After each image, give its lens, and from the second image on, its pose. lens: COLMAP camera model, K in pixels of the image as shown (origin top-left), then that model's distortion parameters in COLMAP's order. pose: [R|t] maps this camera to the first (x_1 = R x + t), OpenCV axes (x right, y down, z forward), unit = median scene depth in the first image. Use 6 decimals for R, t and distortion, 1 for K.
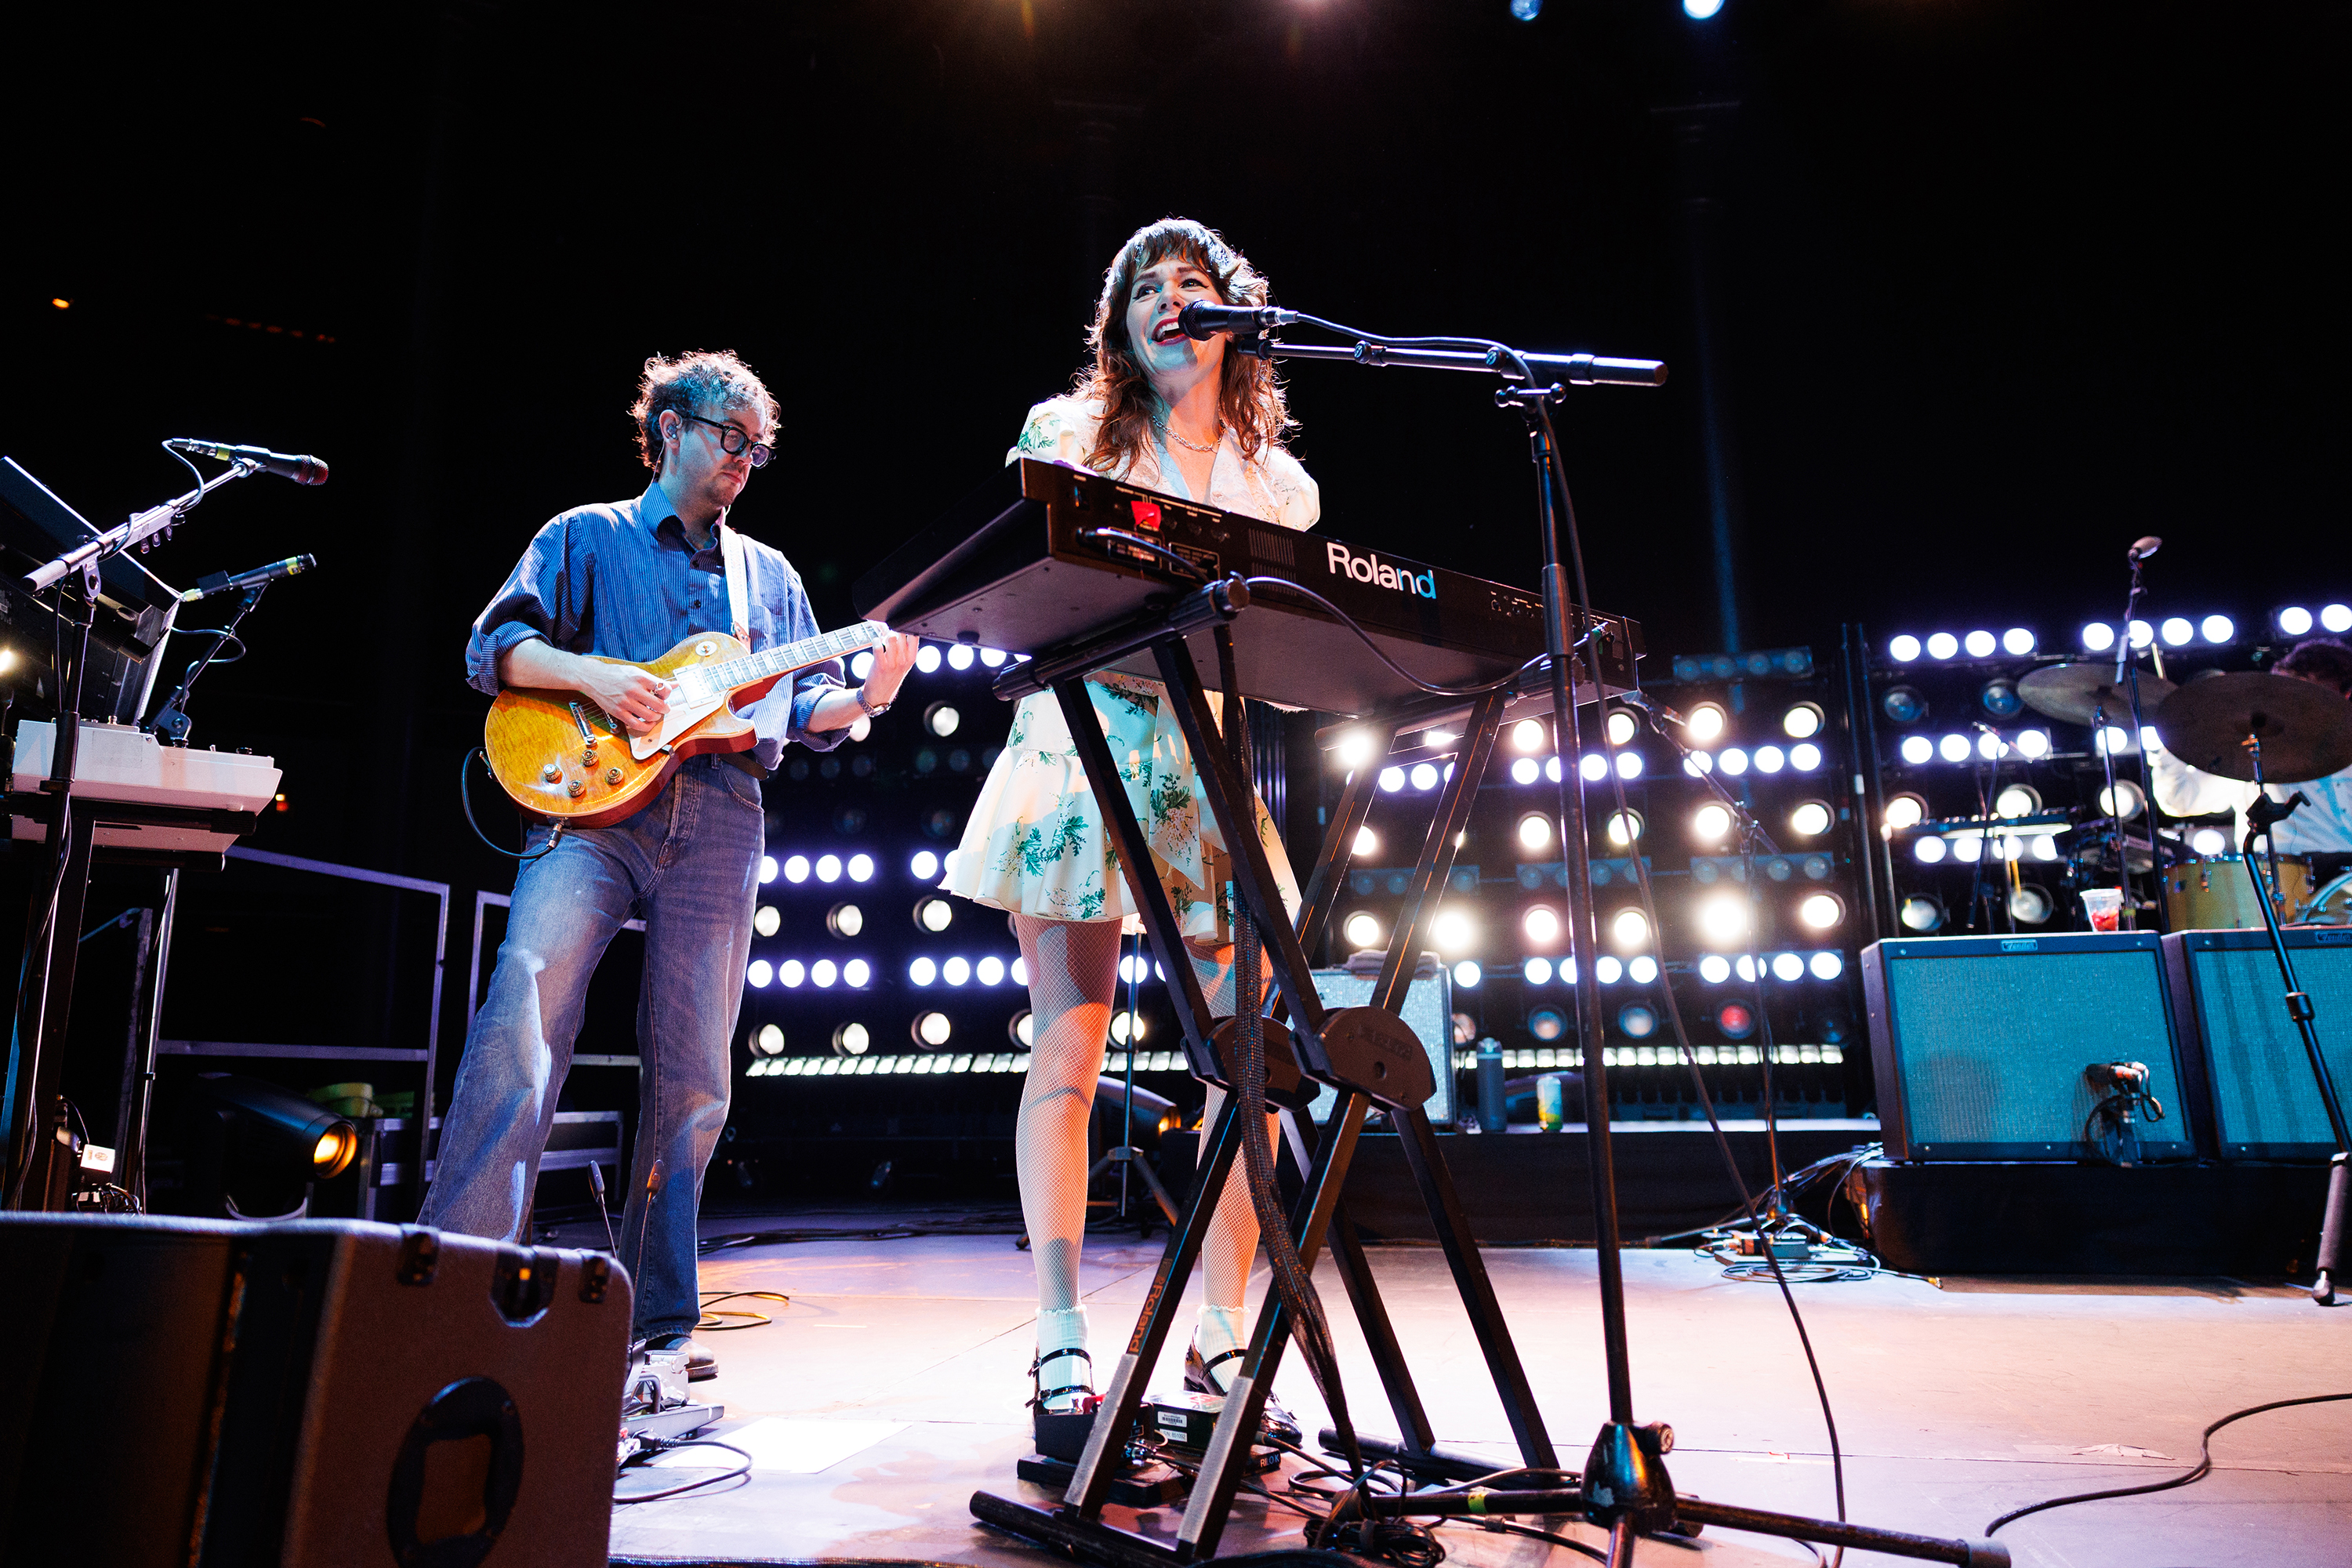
lens RADIAL K [[1430.1, 0, 1160.7], [0, 1430.1, 833.7], [0, 0, 1]] dist [-0.003229, -0.000854]
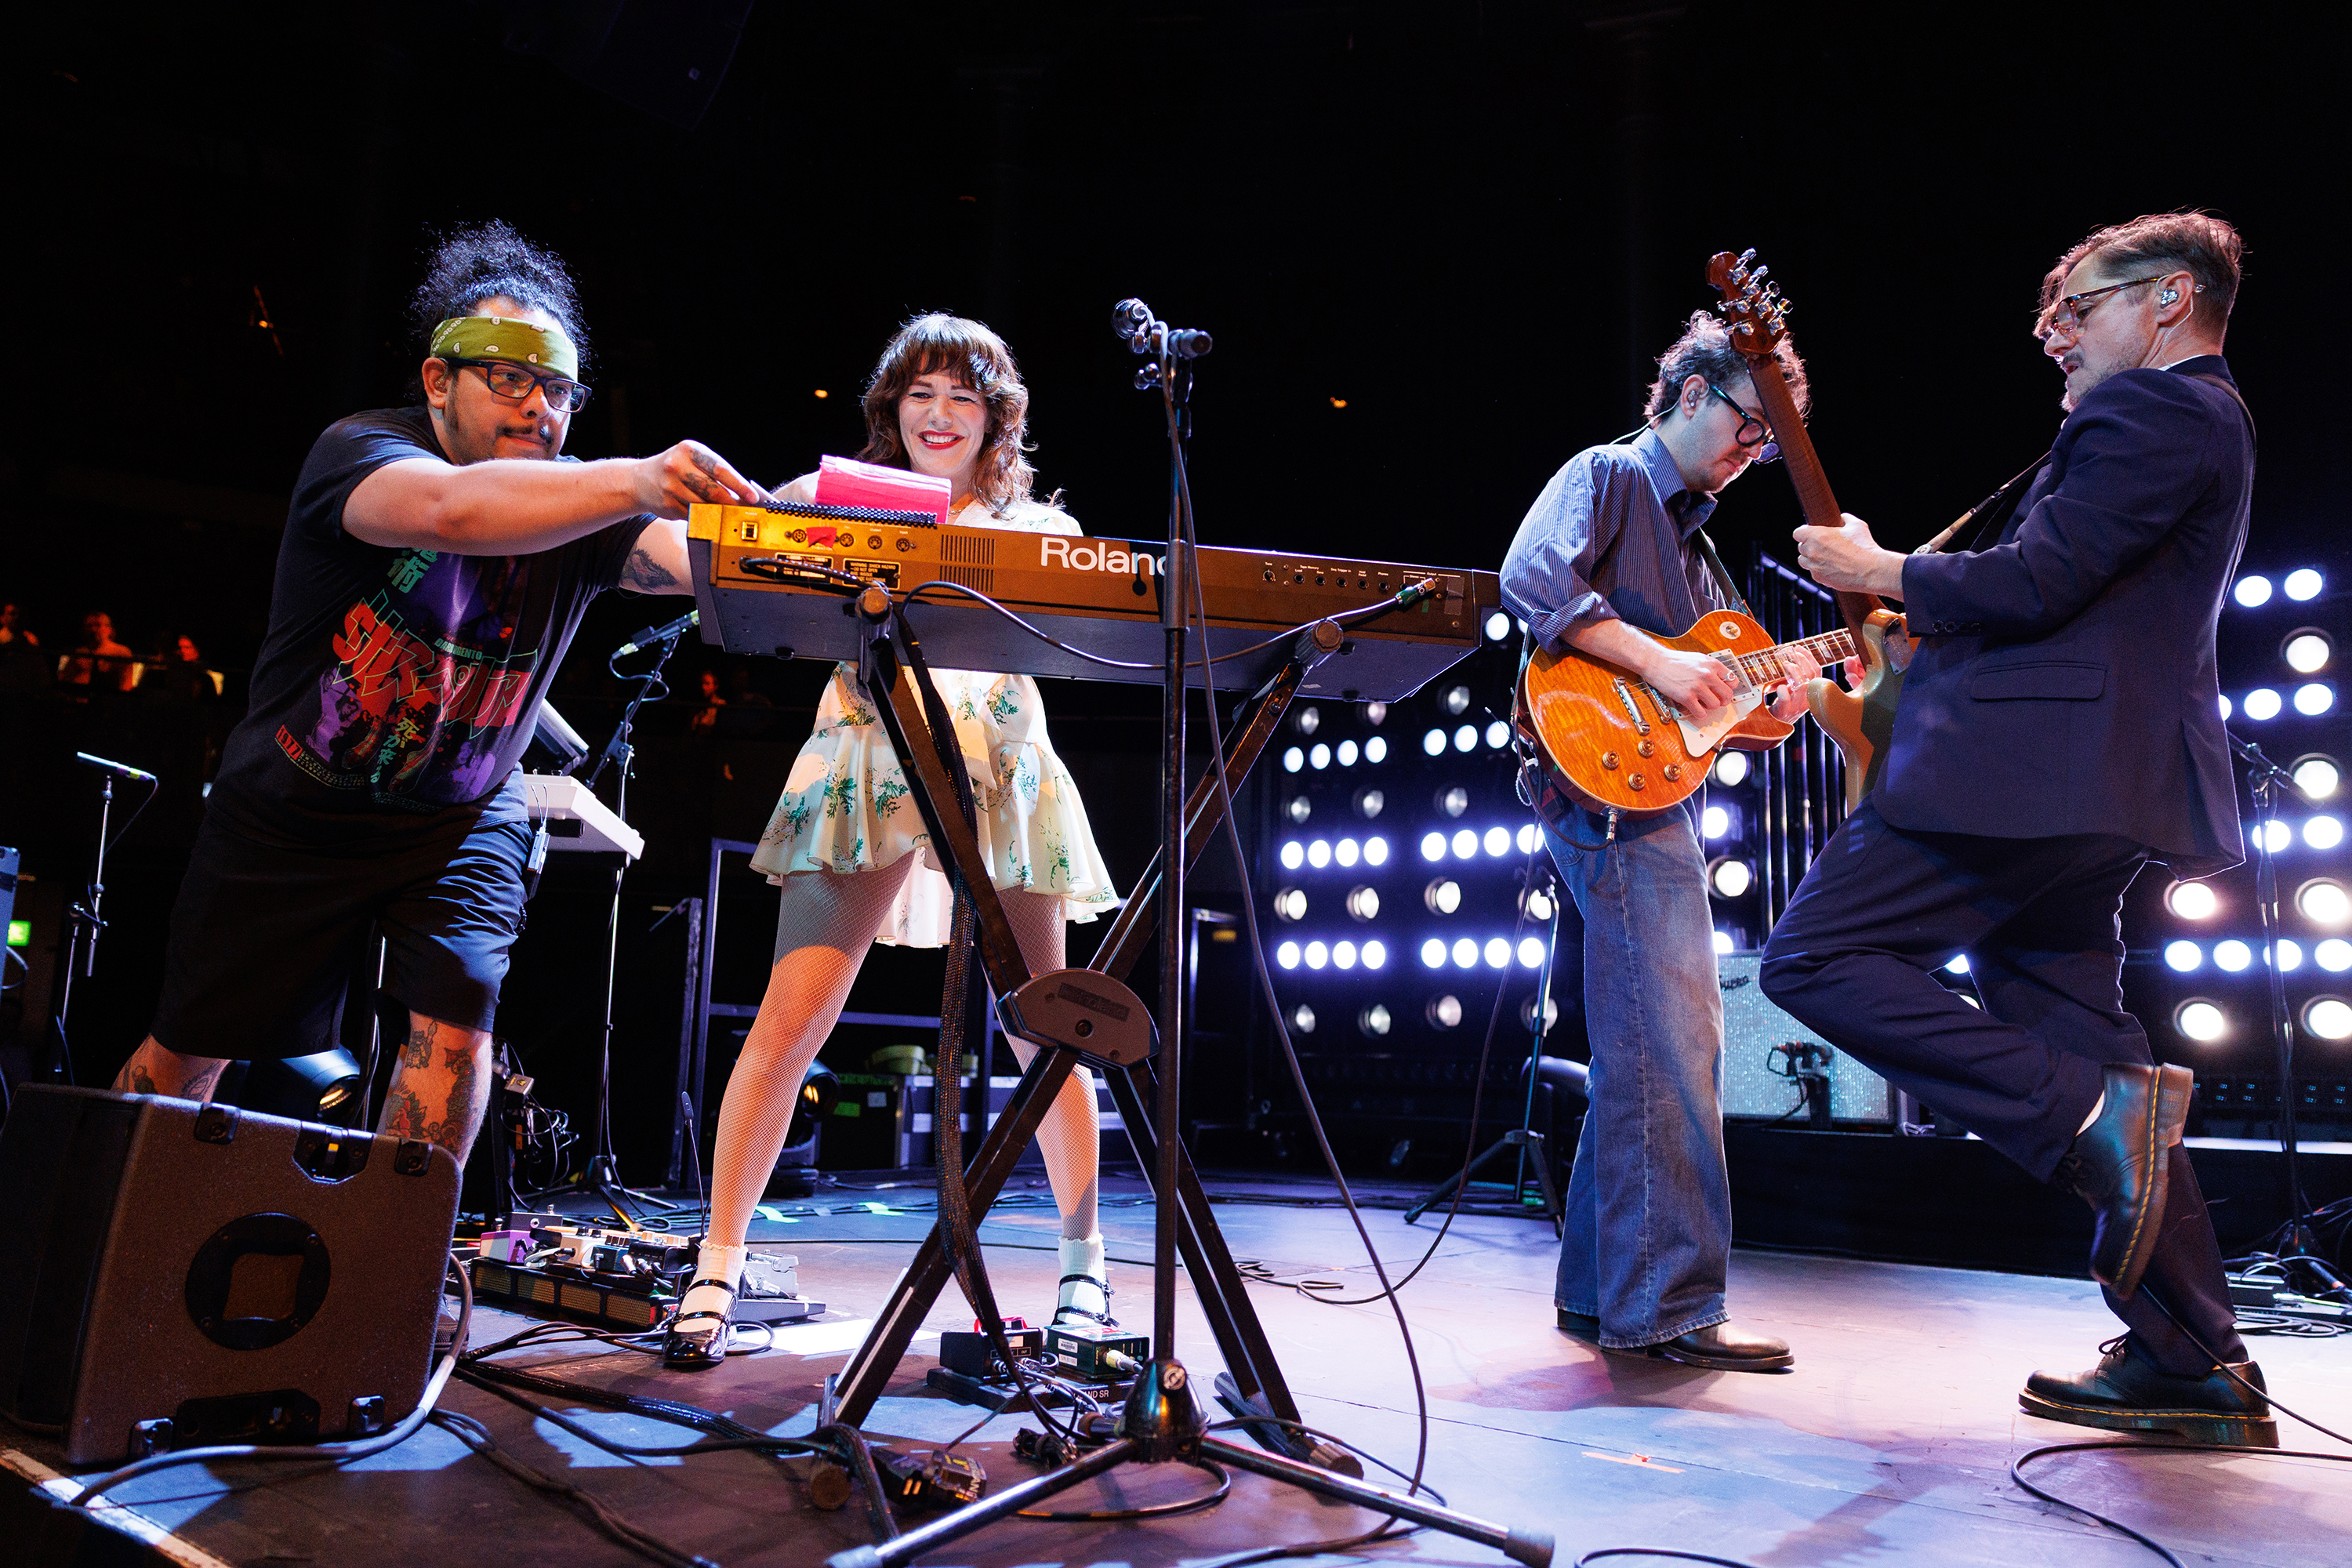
lens RADIAL K [[1430.1, 0, 1160.7], [0, 1430.1, 833.7], [0, 0, 1]] dist [-0.003229, -0.000854]
pose [[0.920327, -0.030534, -0.389957, 0.243497], [0.035019, 0.999377, 0.004396, 0.007600], [0.389579, -0.017702, 0.920823, 0.012374]]
